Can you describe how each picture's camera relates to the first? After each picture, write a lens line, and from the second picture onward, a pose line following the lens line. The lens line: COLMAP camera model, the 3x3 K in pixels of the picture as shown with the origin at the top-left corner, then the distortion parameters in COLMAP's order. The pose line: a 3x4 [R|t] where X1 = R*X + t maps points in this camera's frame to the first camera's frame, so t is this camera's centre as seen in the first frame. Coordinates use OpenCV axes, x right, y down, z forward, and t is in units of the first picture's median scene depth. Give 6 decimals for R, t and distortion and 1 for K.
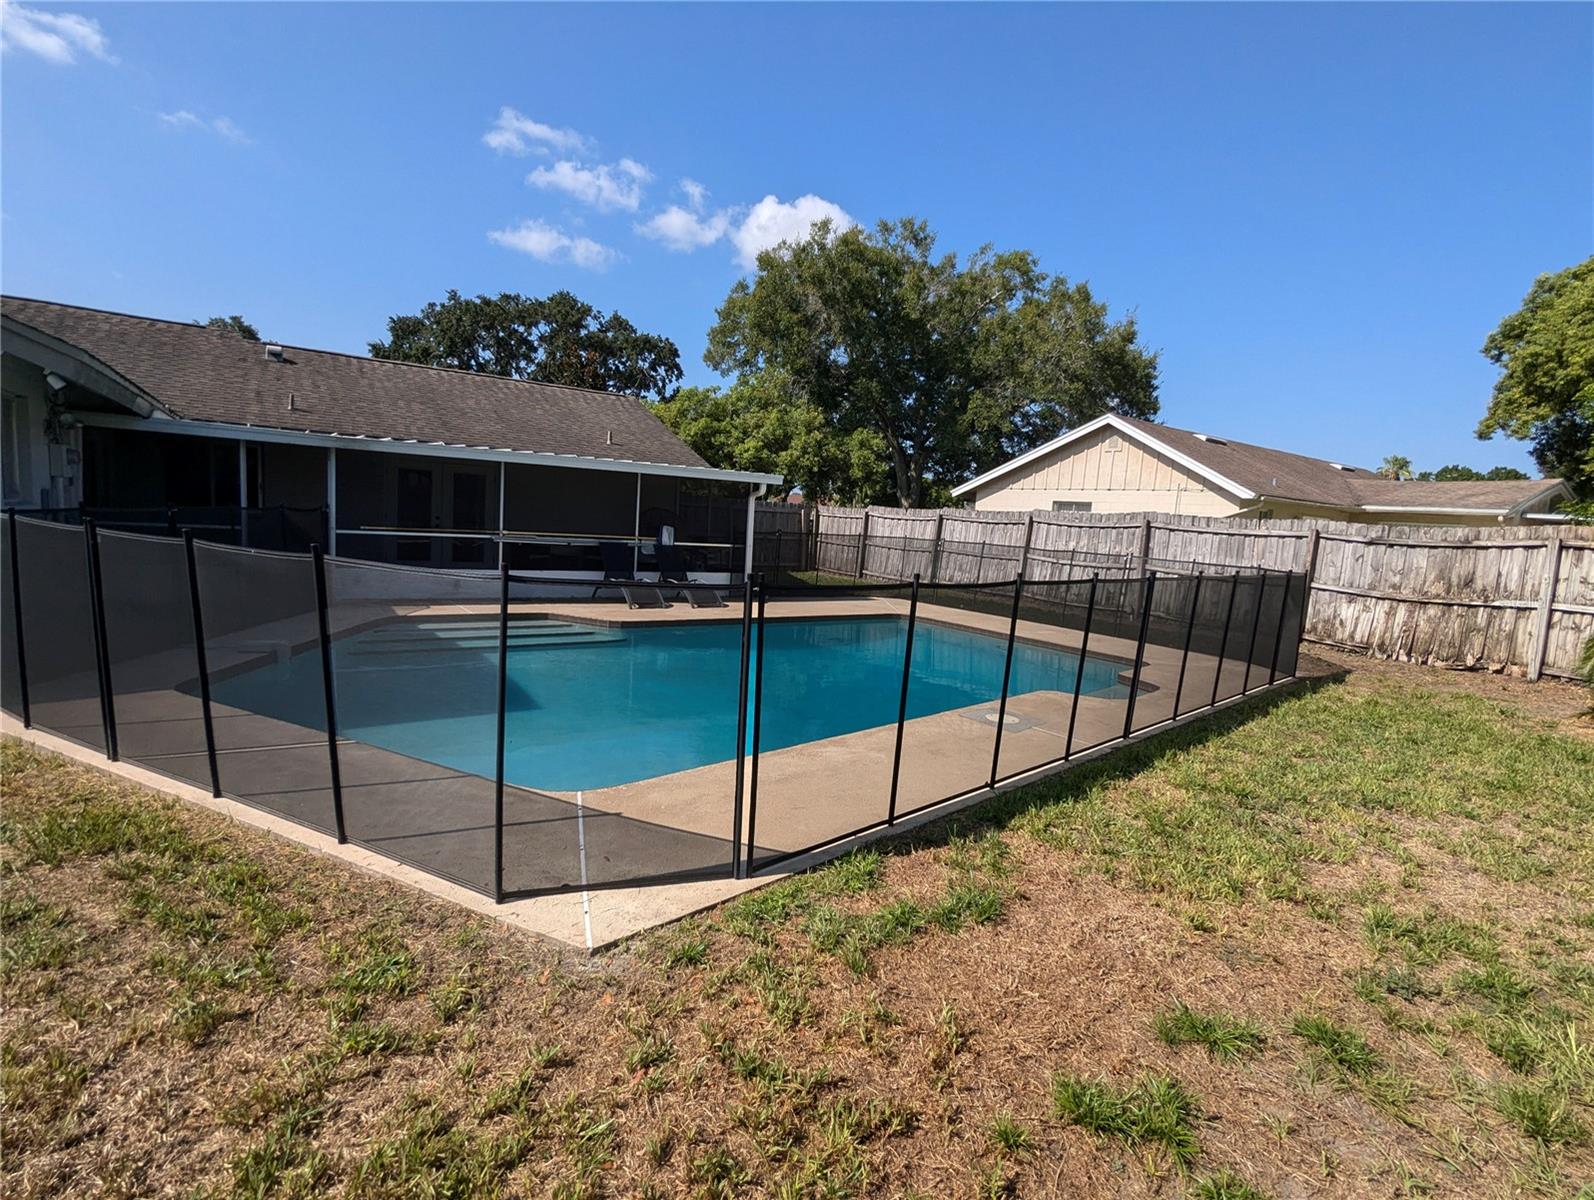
lens RADIAL K [[752.5, 0, 793.9], [0, 752.5, 604.6], [0, 0, 1]] dist [-0.005632, 0.001777]
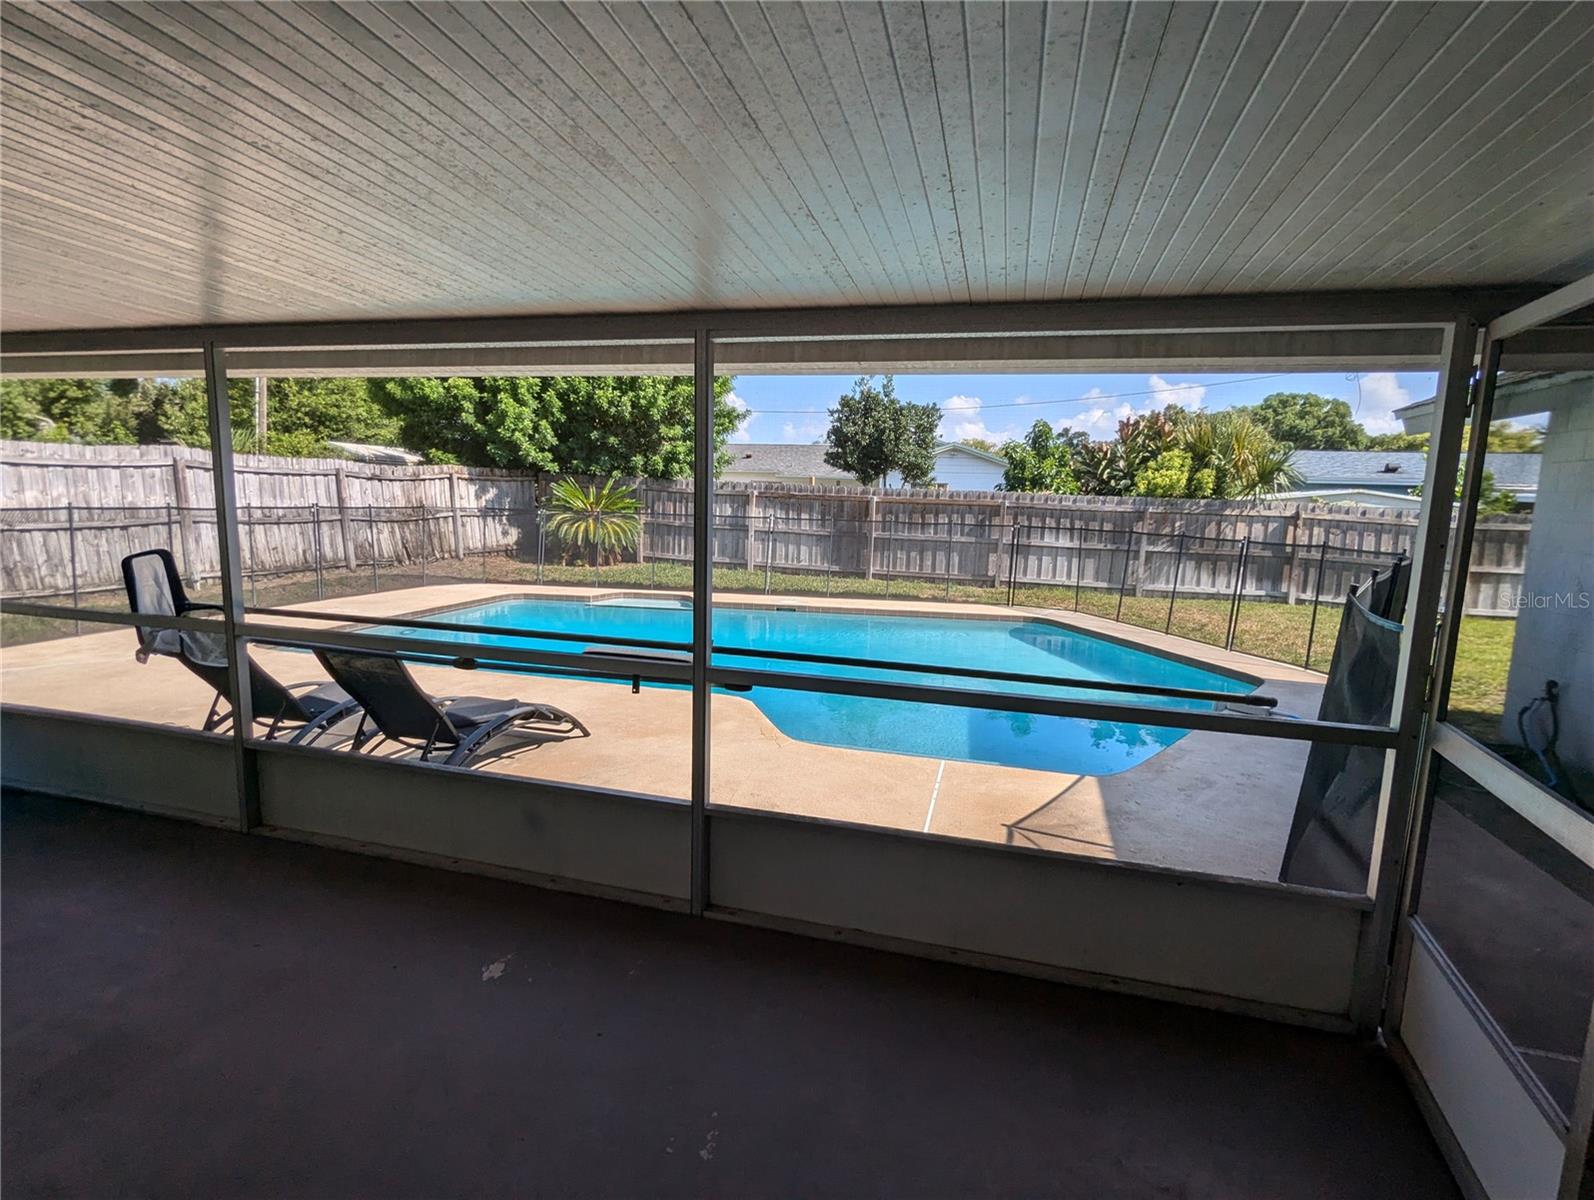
lens RADIAL K [[752.5, 0, 798.3], [0, 752.5, 604.9], [0, 0, 1]] dist [-0.005632, 0.001777]
pose [[-0.654350, -0.186529, 0.732825, -0.352439], [0.017999, 0.964984, 0.261692, -0.104349], [-0.755977, 0.184428, -0.628080, 0.692747]]
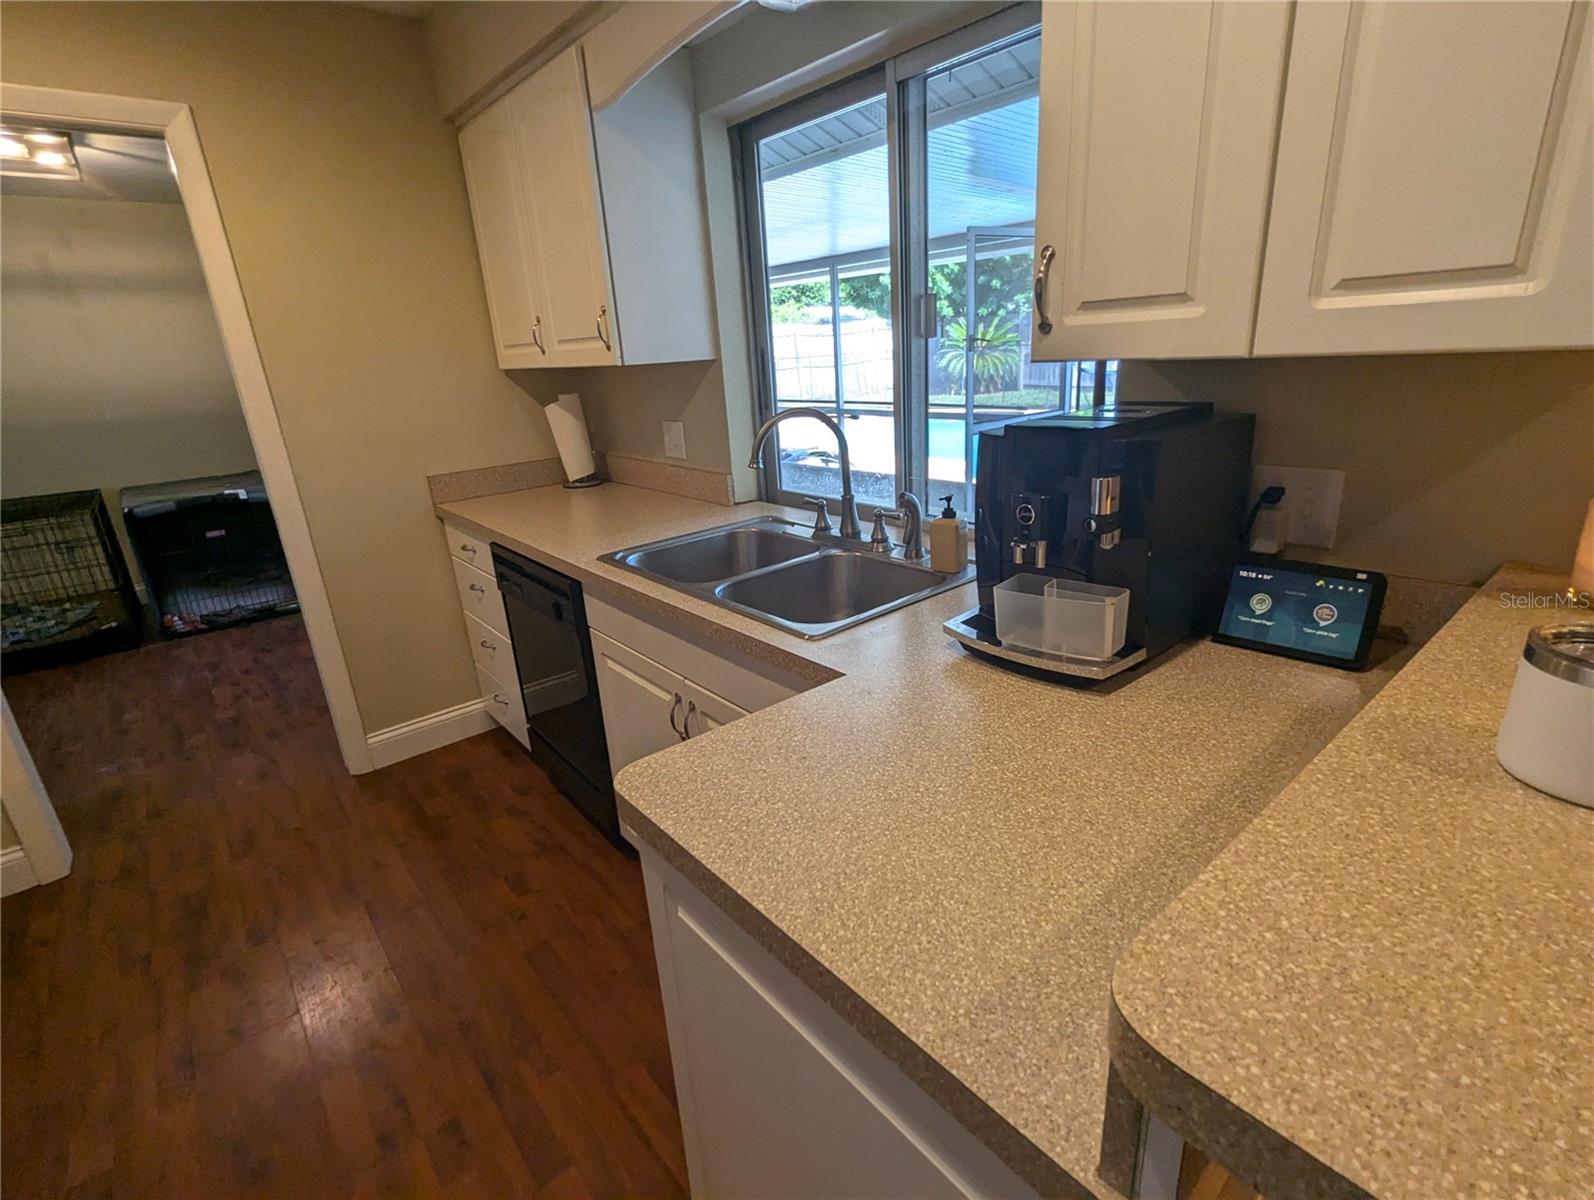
lens RADIAL K [[752.5, 0, 793.2], [0, 752.5, 600.5], [0, 0, 1]] dist [-0.005632, 0.001777]
pose [[-0.121956, -0.373349, 0.919640, -0.588960], [0.171745, 0.904641, 0.390036, -0.118987], [-0.977564, 0.205510, -0.046206, 0.681326]]
